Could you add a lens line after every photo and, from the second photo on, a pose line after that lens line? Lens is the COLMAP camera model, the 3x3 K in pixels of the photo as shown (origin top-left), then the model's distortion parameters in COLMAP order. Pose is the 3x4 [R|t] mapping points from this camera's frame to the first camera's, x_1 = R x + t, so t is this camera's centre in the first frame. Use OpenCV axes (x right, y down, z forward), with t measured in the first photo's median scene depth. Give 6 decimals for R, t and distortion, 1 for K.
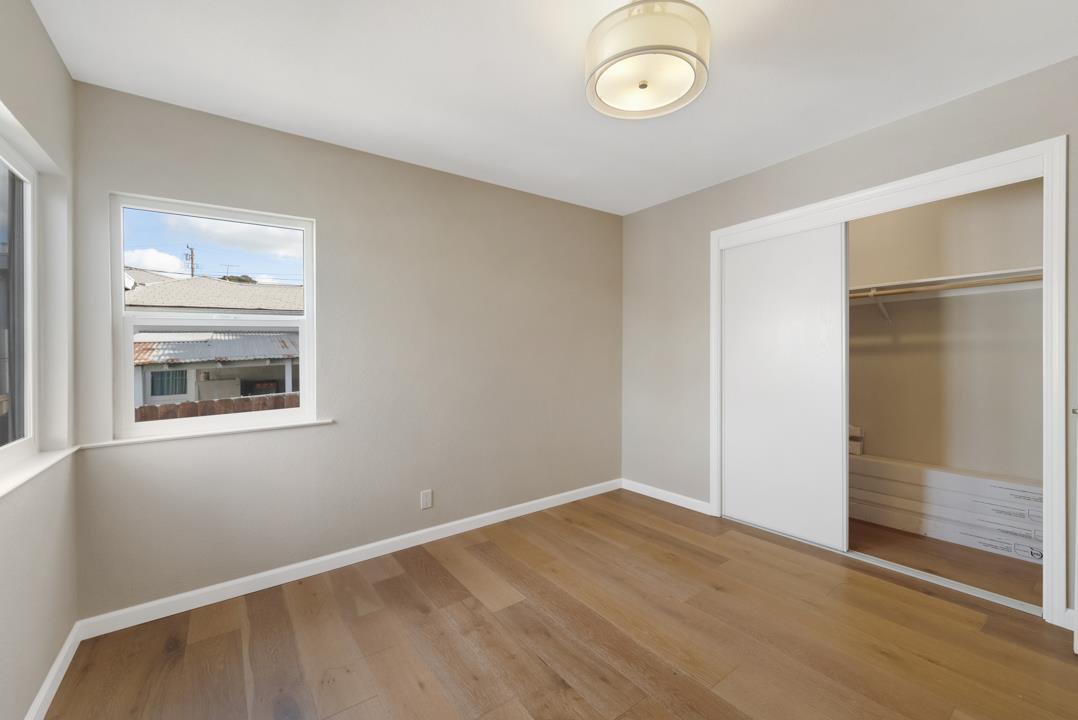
lens RADIAL K [[438.4, 0, 539.9], [0, 438.4, 351.2], [0, 0, 1]] dist [0.000745, -0.000066]
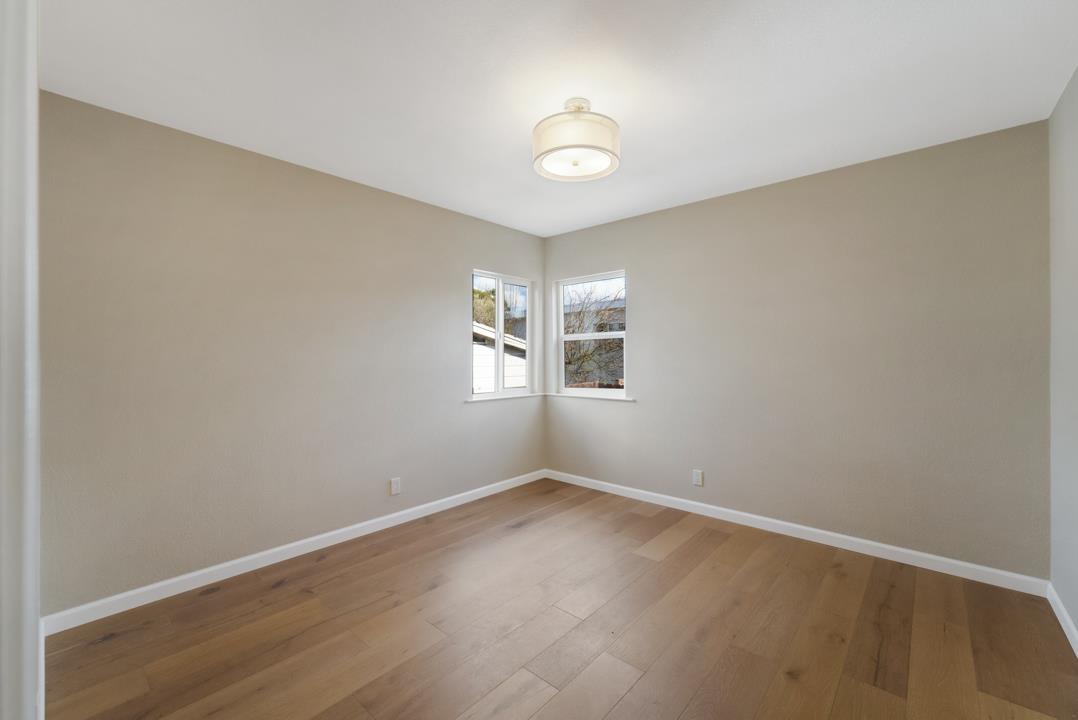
lens RADIAL K [[438.4, 0, 539.9], [0, 438.4, 351.2], [0, 0, 1]] dist [0.000745, -0.000066]
pose [[0.208959, 0.005086, -0.977911, 0.932239], [-0.002087, 0.999987, 0.004754, -0.014776], [0.977922, 0.001048, 0.208967, 0.371637]]
